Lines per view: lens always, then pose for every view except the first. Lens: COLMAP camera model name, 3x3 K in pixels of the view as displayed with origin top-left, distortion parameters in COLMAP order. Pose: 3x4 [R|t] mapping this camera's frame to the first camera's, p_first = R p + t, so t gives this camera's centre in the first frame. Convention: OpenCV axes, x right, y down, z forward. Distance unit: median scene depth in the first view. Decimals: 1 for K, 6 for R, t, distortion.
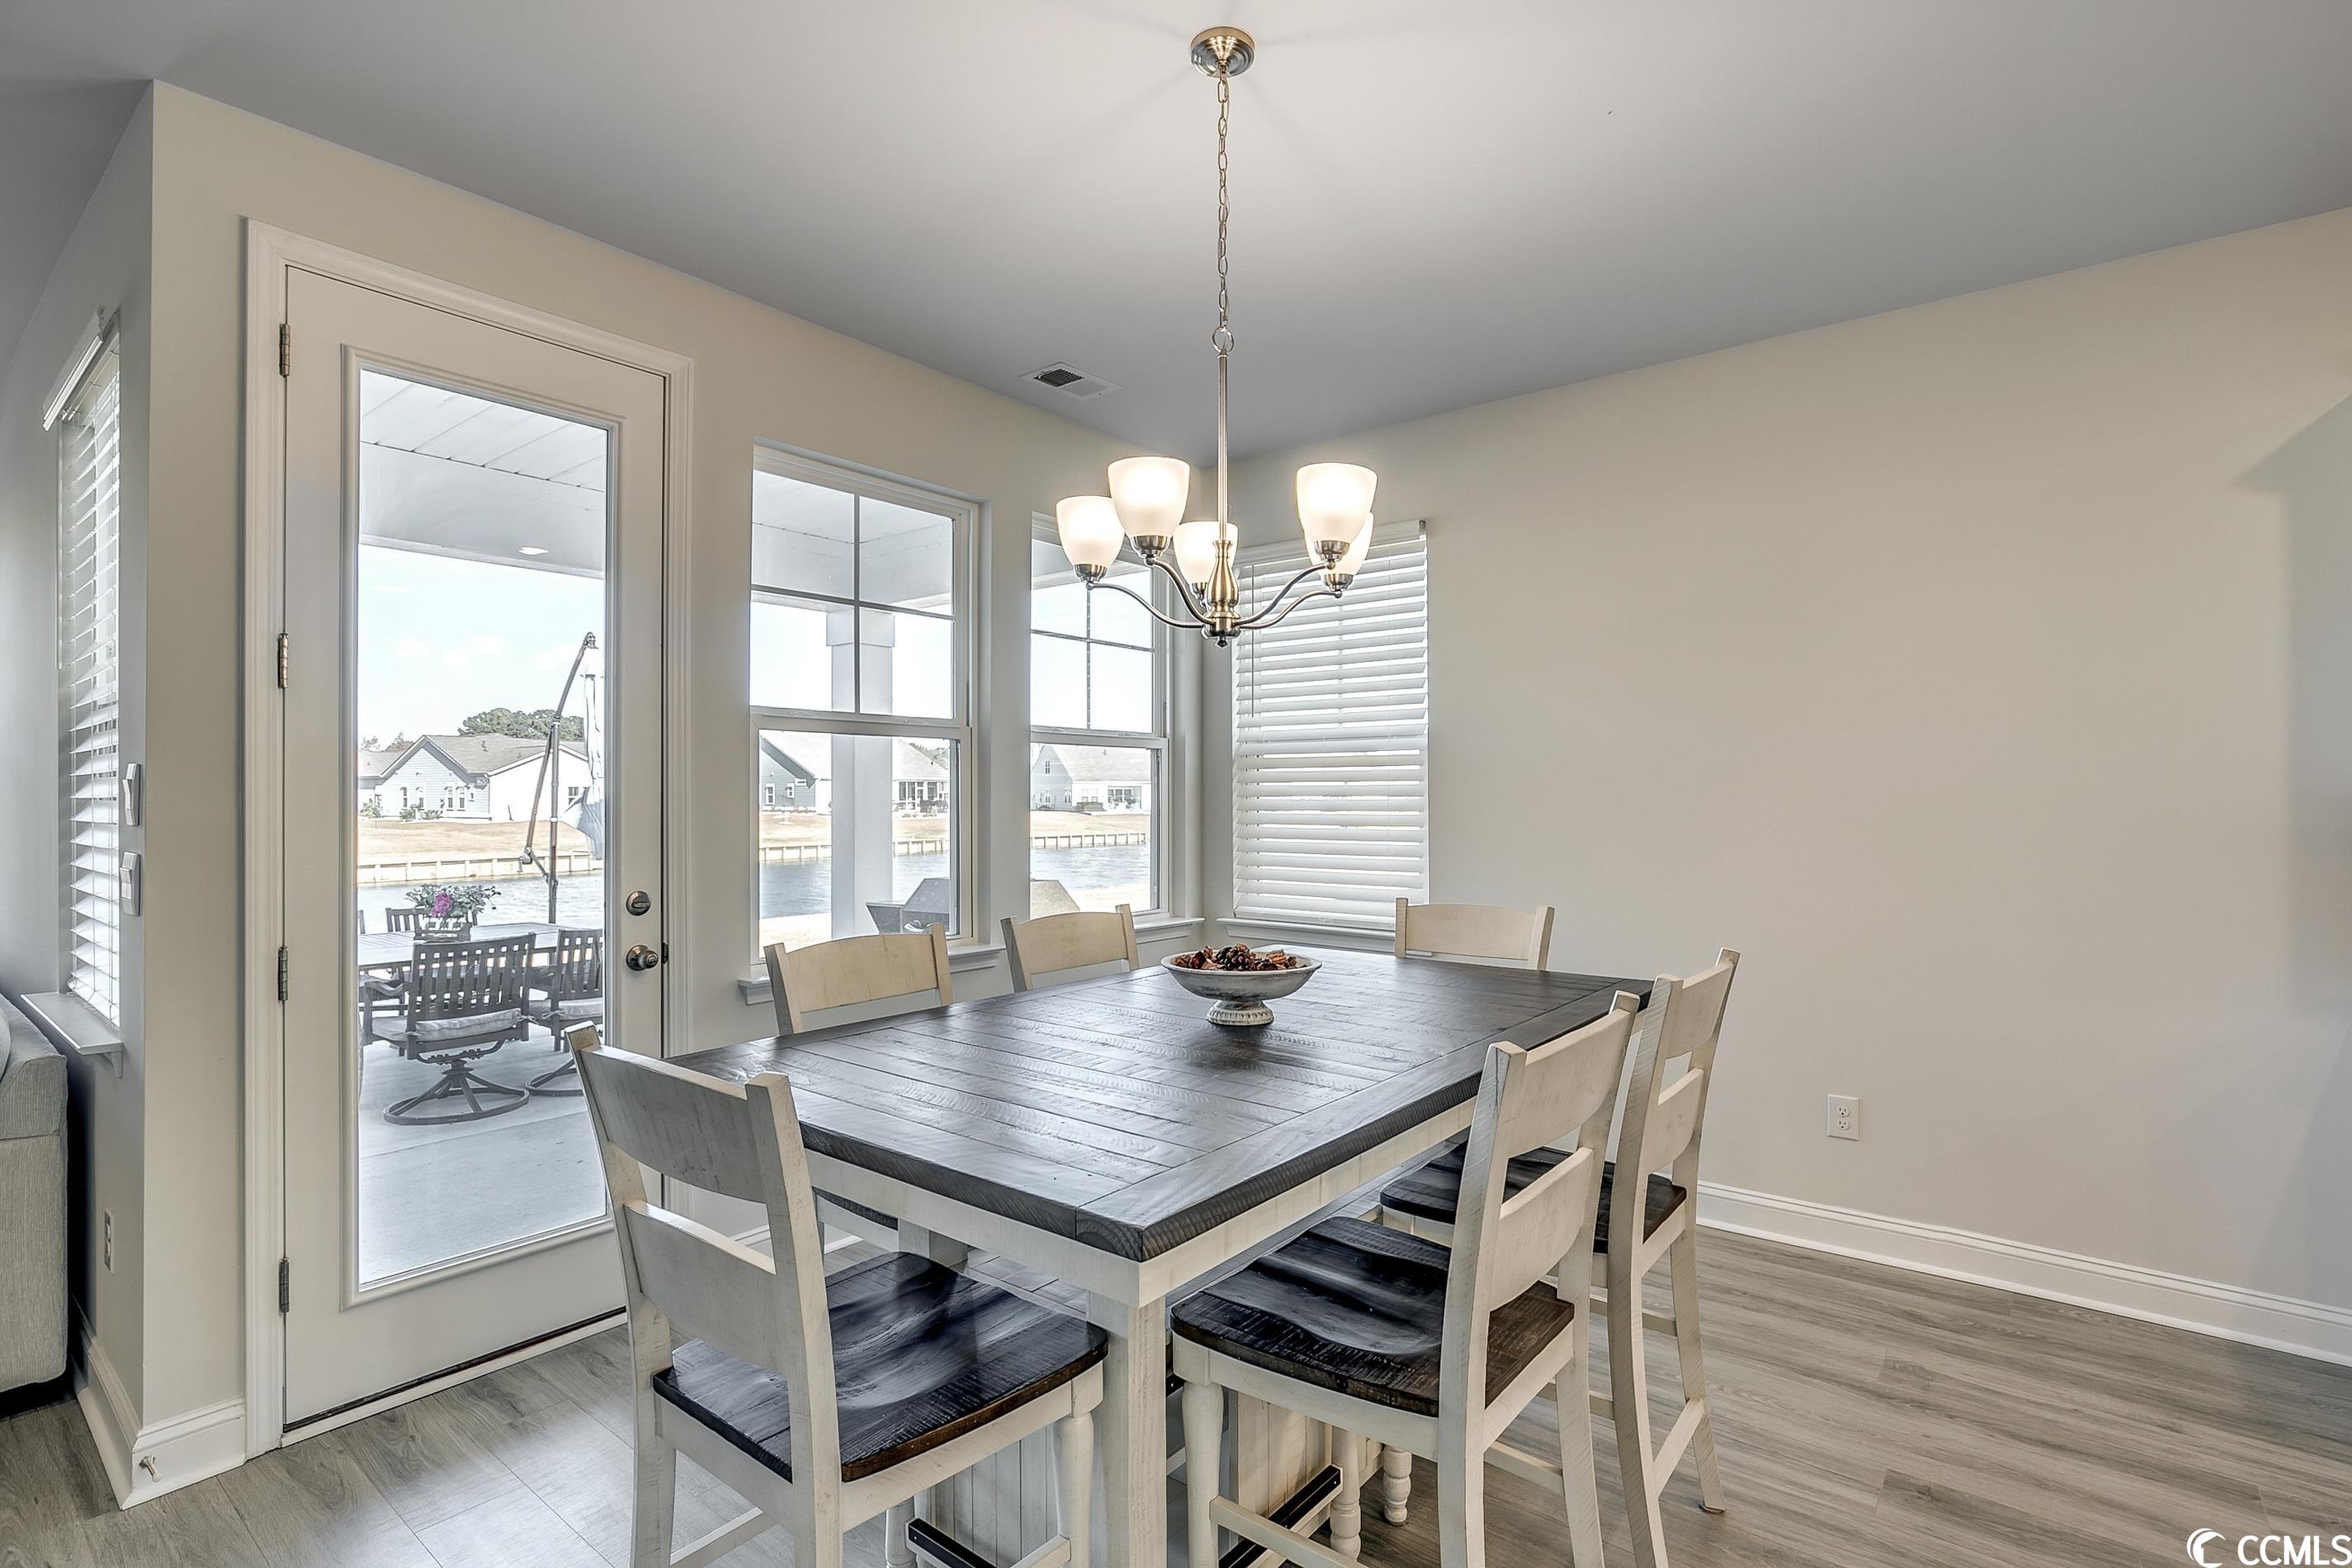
lens RADIAL K [[1080.6, 0, 1176.0], [0, 1080.6, 784.0], [0, 0, 1]] dist [0.011851, -0.000321]
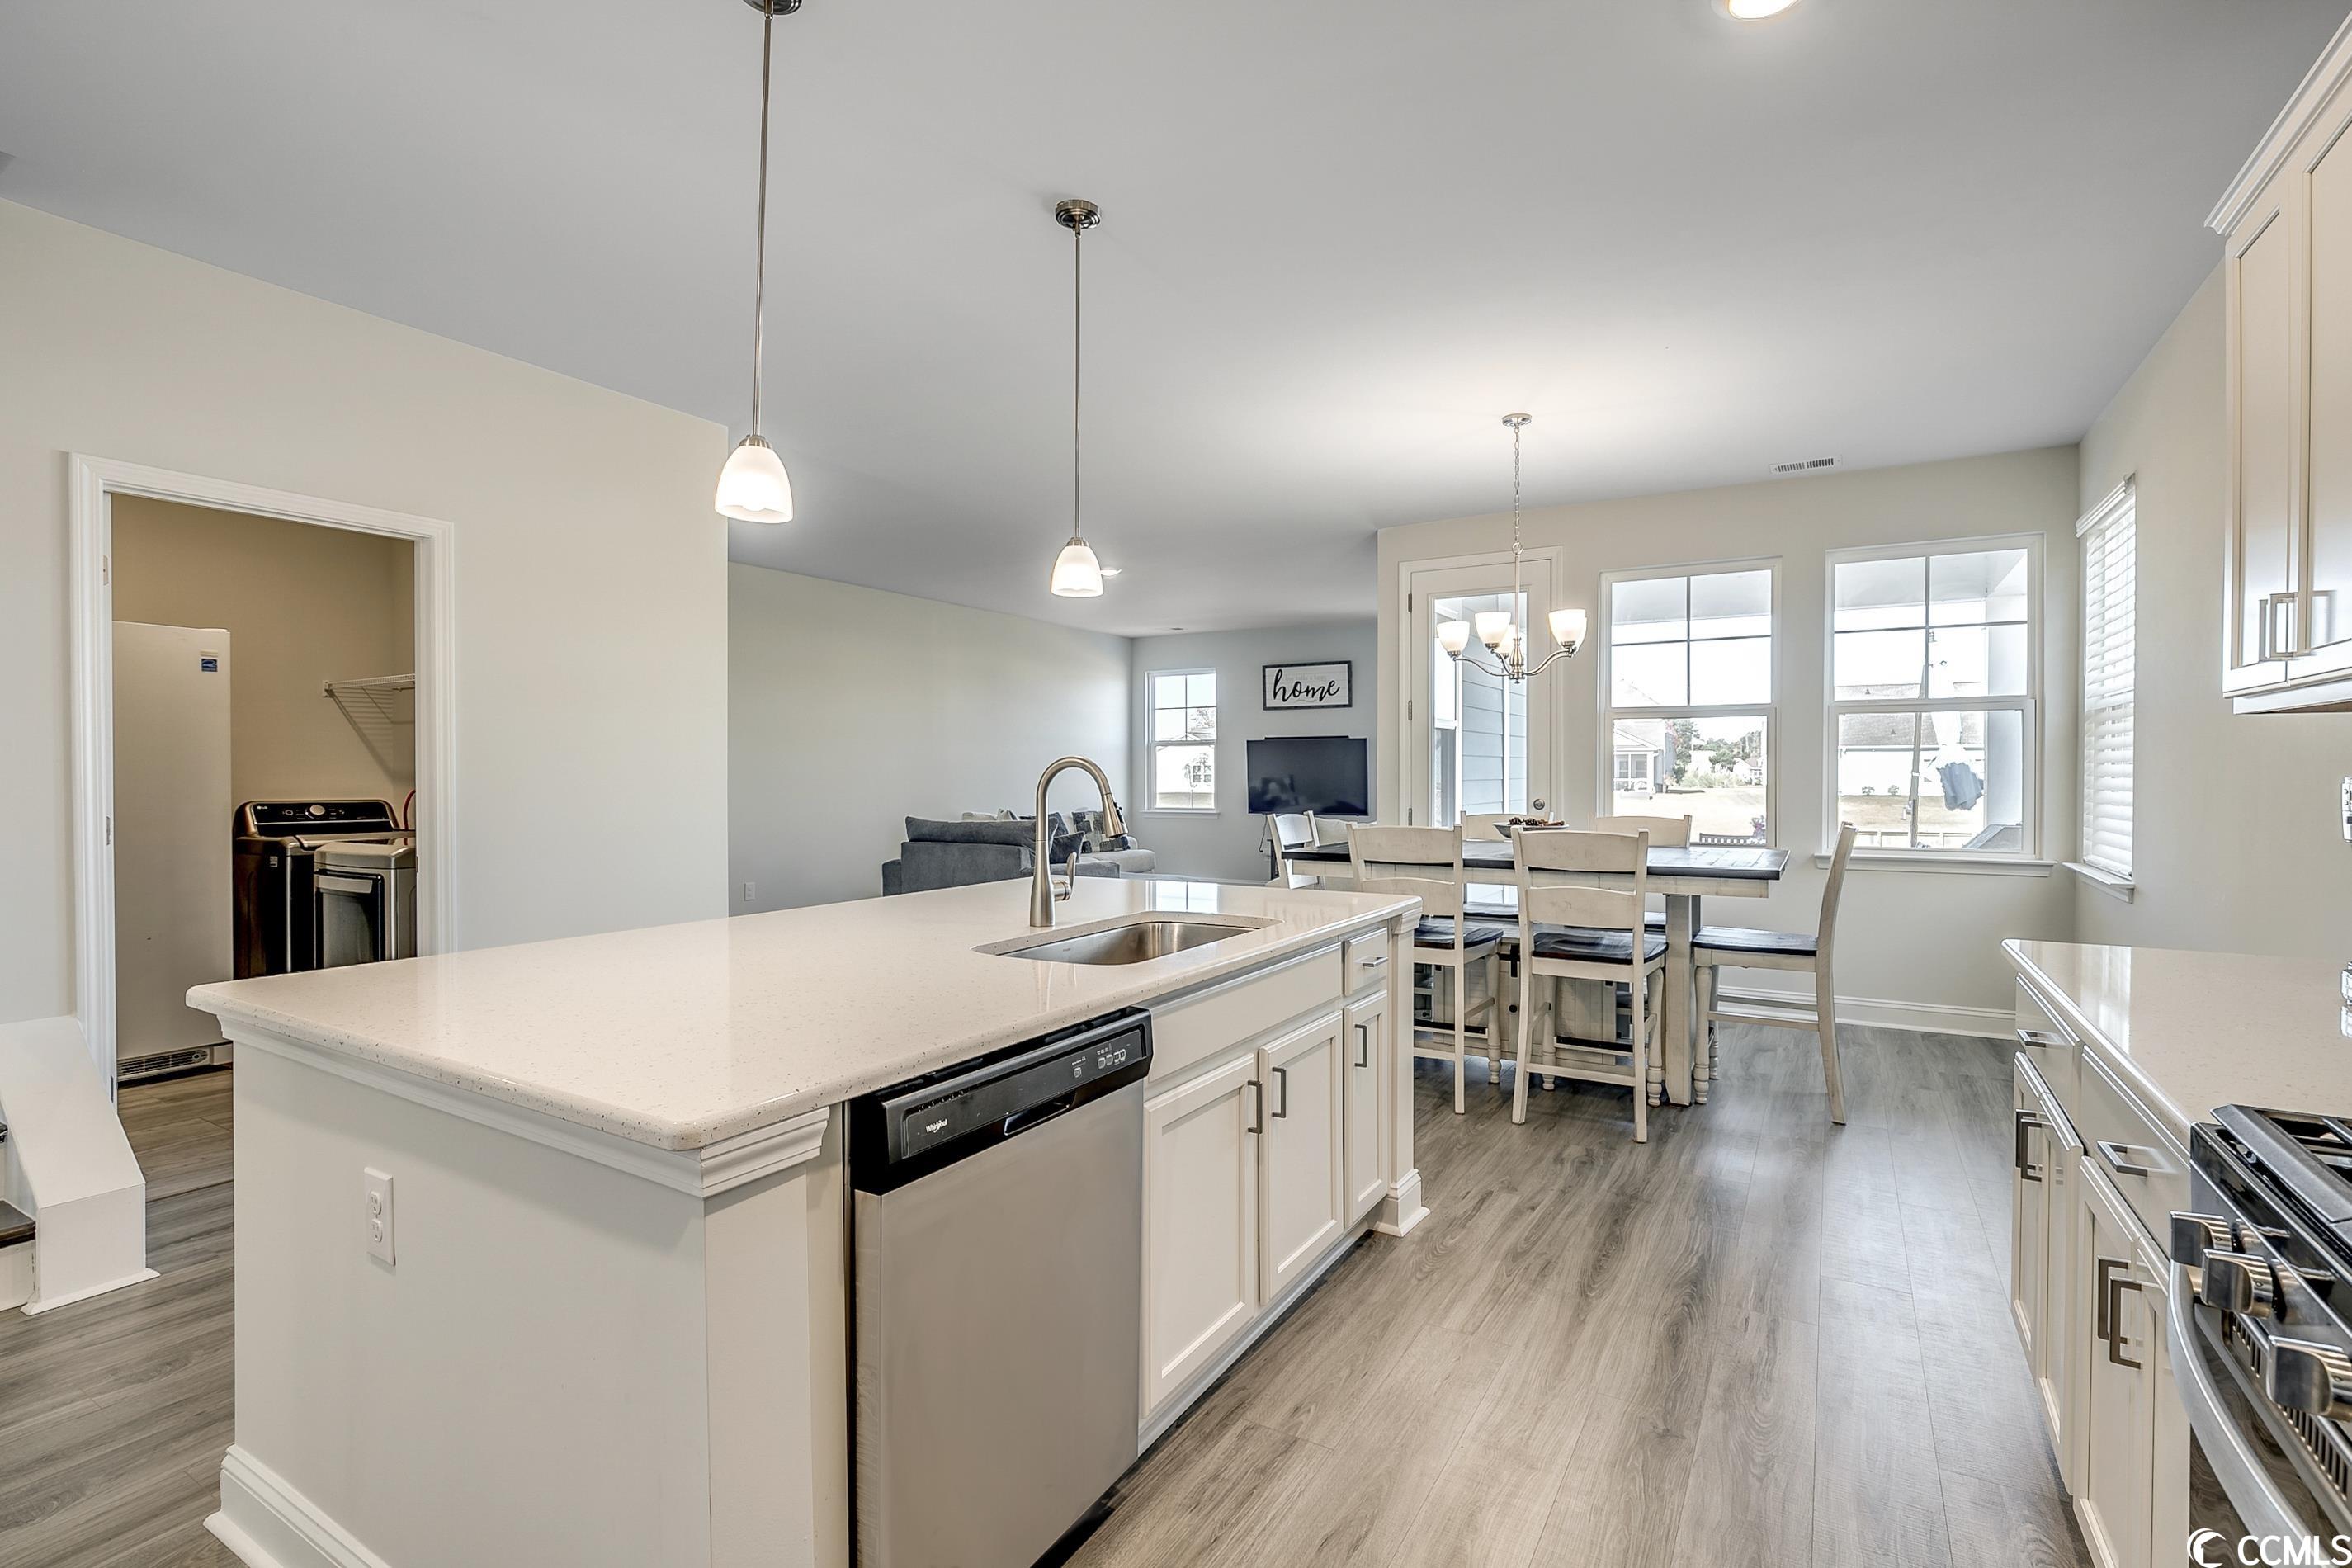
lens RADIAL K [[1080.6, 0, 1176.0], [0, 1080.6, 784.0], [0, 0, 1]] dist [0.011851, -0.000321]
pose [[0.119072, 0.006886, -0.992862, 1.317194], [0.011396, 0.999901, 0.008302, 0.032566], [0.992820, -0.012303, 0.118981, 0.006606]]
